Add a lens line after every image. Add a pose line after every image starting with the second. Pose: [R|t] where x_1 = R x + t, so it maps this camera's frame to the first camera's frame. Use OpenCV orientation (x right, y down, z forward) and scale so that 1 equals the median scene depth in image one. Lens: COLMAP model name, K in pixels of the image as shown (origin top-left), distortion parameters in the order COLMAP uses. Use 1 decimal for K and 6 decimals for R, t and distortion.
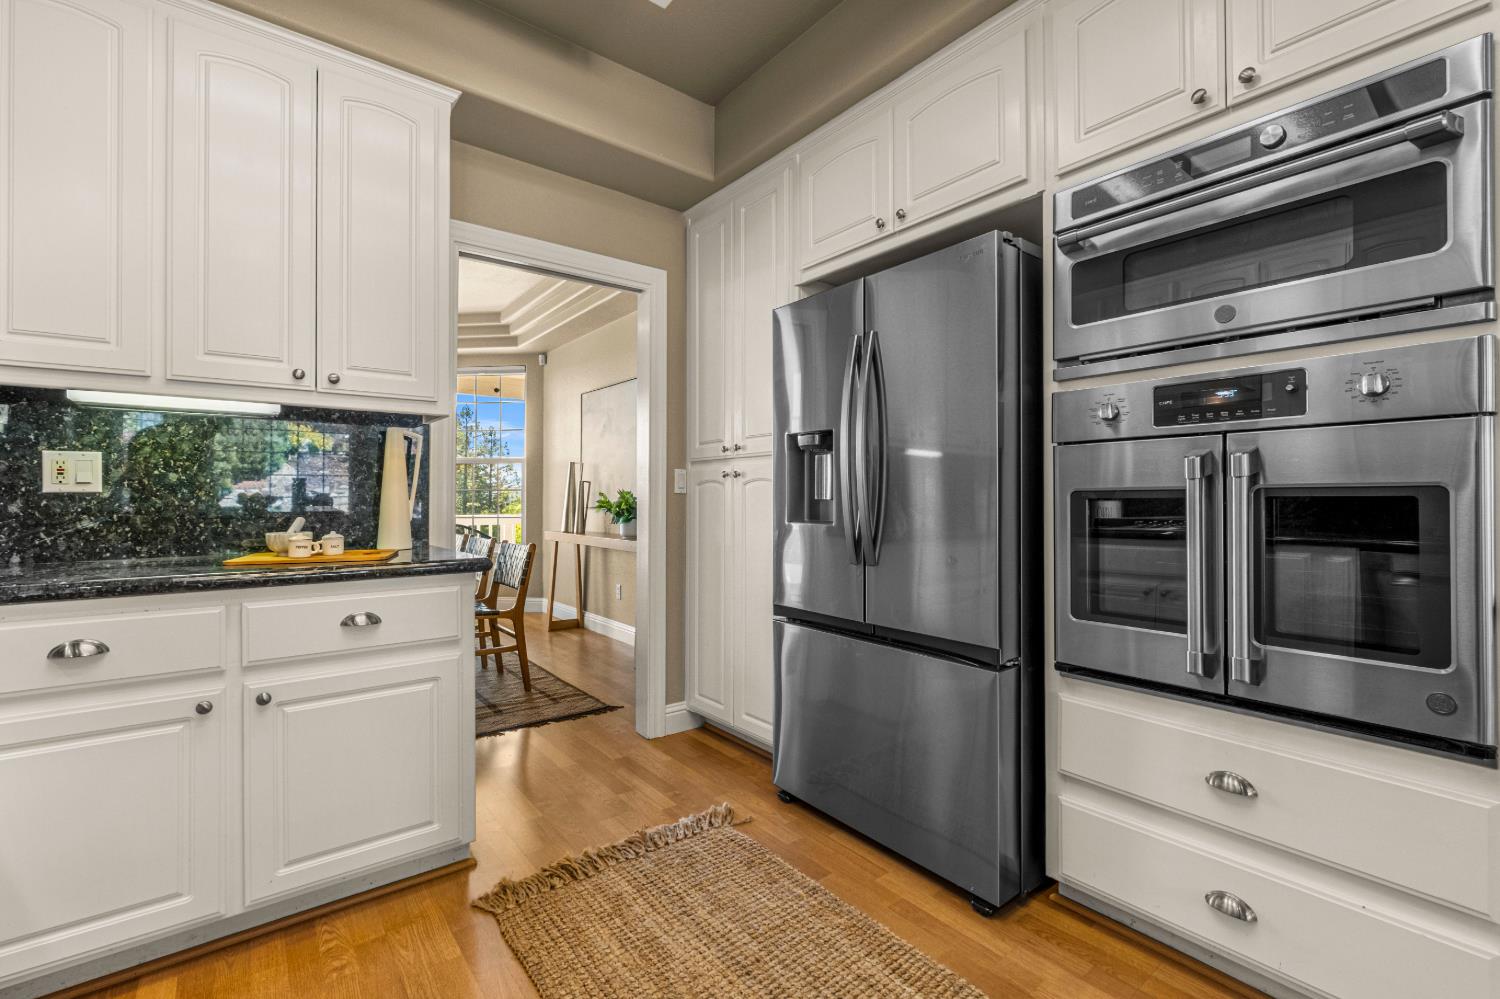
lens RADIAL K [[646.1, 0, 753.7], [0, 646.1, 495.5], [0, 0, 1]] dist [-0.005361, 0.000515]
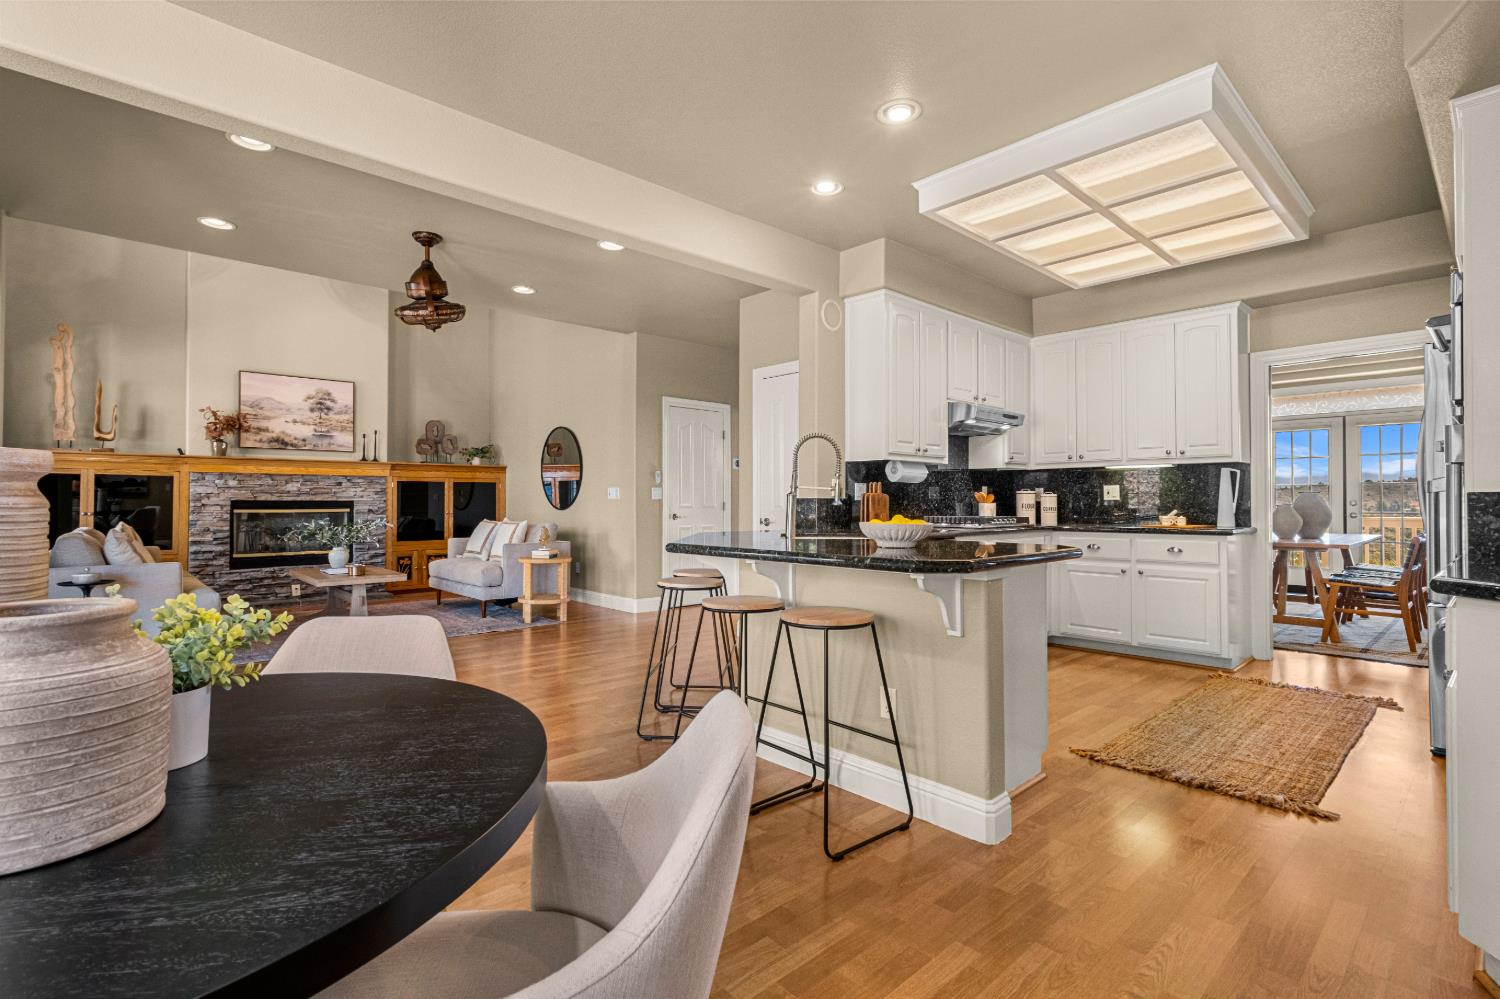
lens RADIAL K [[699.3, 0, 752.0], [0, 699.3, 494.0], [0, 0, 1]] dist [0.003822, -0.000647]
pose [[0.075854, -0.009796, -0.997071, 1.922184], [0.008511, 0.999922, -0.009176, -0.016266], [0.997083, -0.007790, 0.075931, -0.830944]]
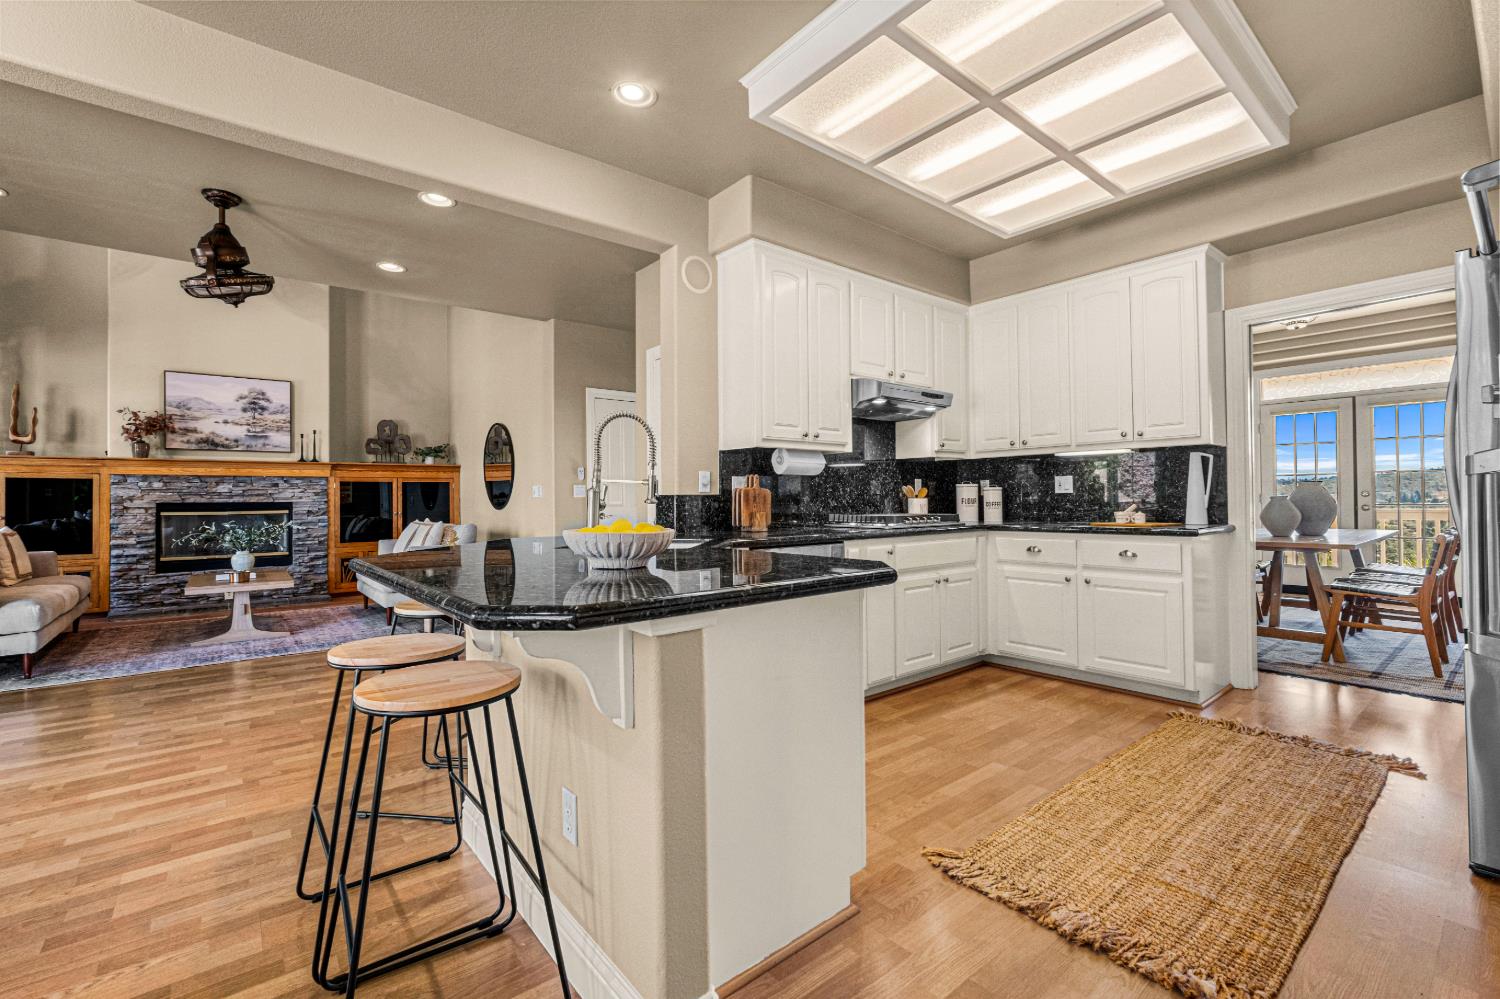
lens RADIAL K [[646.1, 0, 750.0], [0, 646.1, 493.4], [0, 0, 1]] dist [-0.005361, 0.000515]
pose [[0.014621, -0.007611, -0.999864, 1.361108], [0.018273, 0.999806, -0.007344, -0.007522], [0.999726, -0.018163, 0.014757, -0.223213]]
